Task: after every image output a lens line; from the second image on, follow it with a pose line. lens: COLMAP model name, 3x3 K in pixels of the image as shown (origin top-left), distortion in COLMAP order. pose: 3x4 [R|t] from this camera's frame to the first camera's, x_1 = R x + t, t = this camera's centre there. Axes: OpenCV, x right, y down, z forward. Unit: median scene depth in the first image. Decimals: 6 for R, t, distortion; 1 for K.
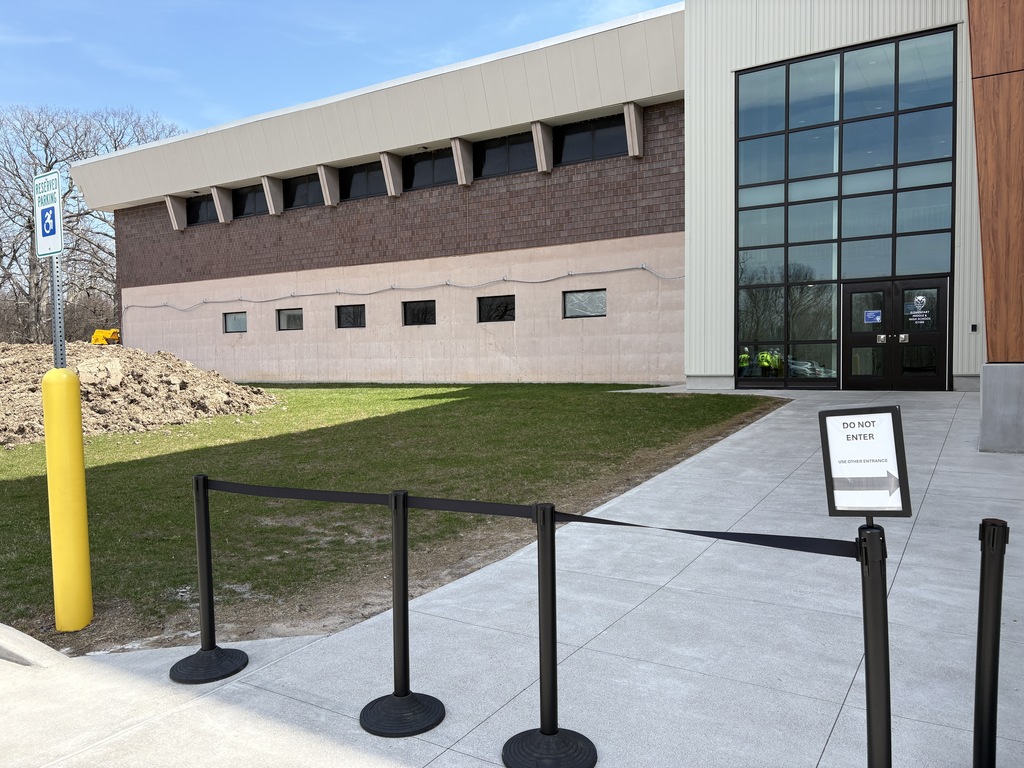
lens RADIAL K [[769.7, 0, 510.8], [0, 769.7, 388.6], [0, 0, 1]] dist [0.012603, 0.001723]
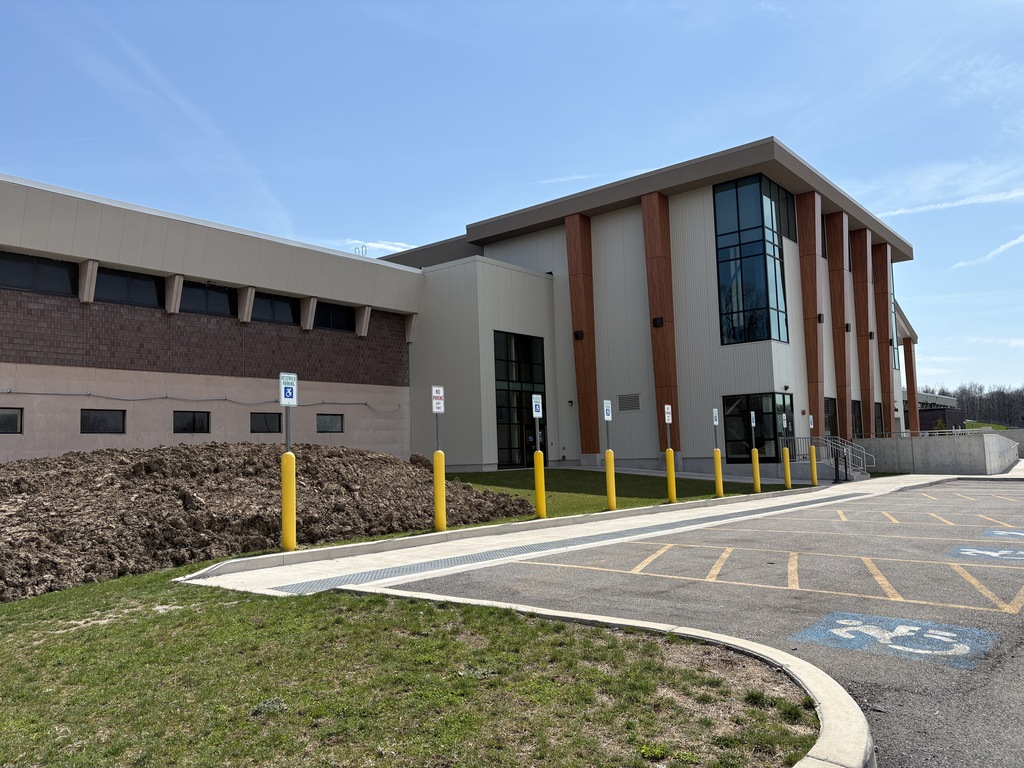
lens RADIAL K [[769.7, 0, 510.8], [0, 769.7, 383.2], [0, 0, 1]] dist [0.012603, 0.001723]
pose [[0.131668, 0.089869, 0.987212, -1.184739], [0.062514, 0.993147, -0.098747, -0.015821], [-0.989321, 0.074717, 0.125147, 0.413907]]
